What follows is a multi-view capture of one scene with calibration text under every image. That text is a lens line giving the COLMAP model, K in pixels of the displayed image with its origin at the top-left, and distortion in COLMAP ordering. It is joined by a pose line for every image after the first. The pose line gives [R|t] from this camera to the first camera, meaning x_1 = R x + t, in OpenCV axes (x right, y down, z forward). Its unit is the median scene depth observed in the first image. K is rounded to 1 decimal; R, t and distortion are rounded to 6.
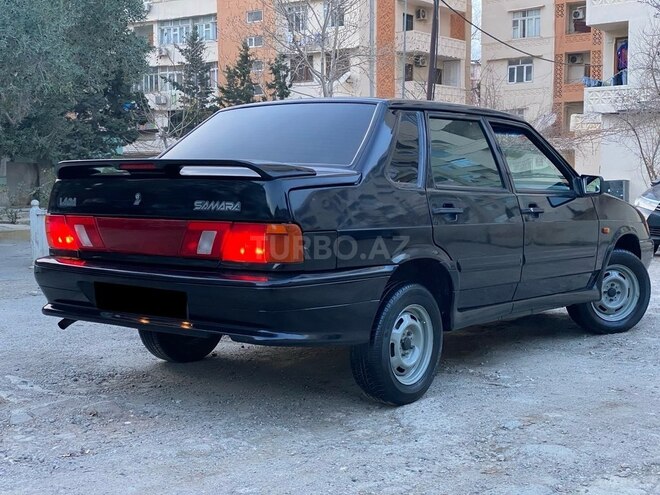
lens RADIAL K [[983.7, 0, 329.8], [0, 983.7, 212.4], [0, 0, 1]] dist [0.221479, -0.519530]
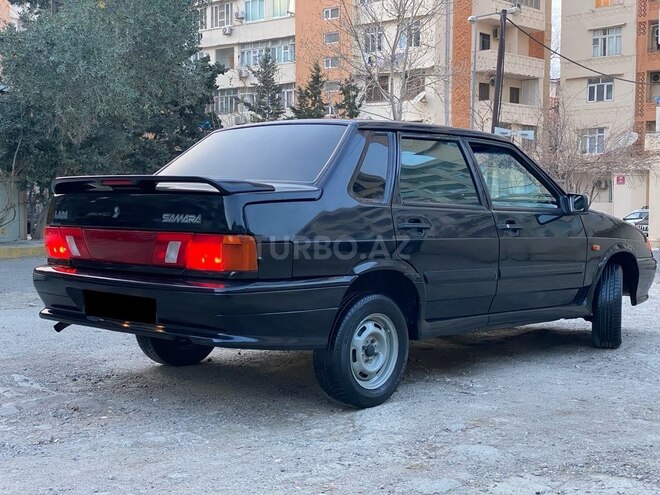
lens RADIAL K [[983.7, 0, 329.8], [0, 983.7, 212.4], [0, 0, 1]] dist [0.221479, -0.519530]
pose [[0.996115, 0.006821, -0.087795, 0.111800], [-0.008529, 0.999781, -0.019098, 0.004618], [0.087645, 0.019773, 0.995955, -0.056241]]
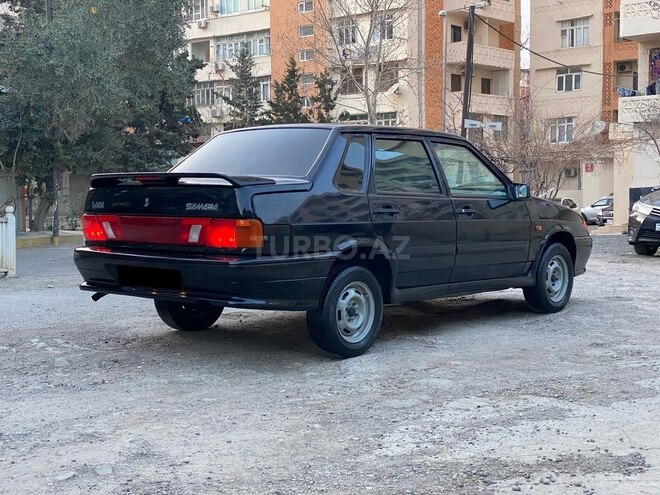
lens RADIAL K [[992.2, 0, 333.1], [0, 992.2, 204.9], [0, 0, 1]] dist [0.209679, -0.103943]
pose [[0.998216, -0.005115, -0.059486, 0.116541], [0.004098, 0.999844, -0.017209, 0.011916], [0.059564, 0.016934, 0.998081, -0.287575]]
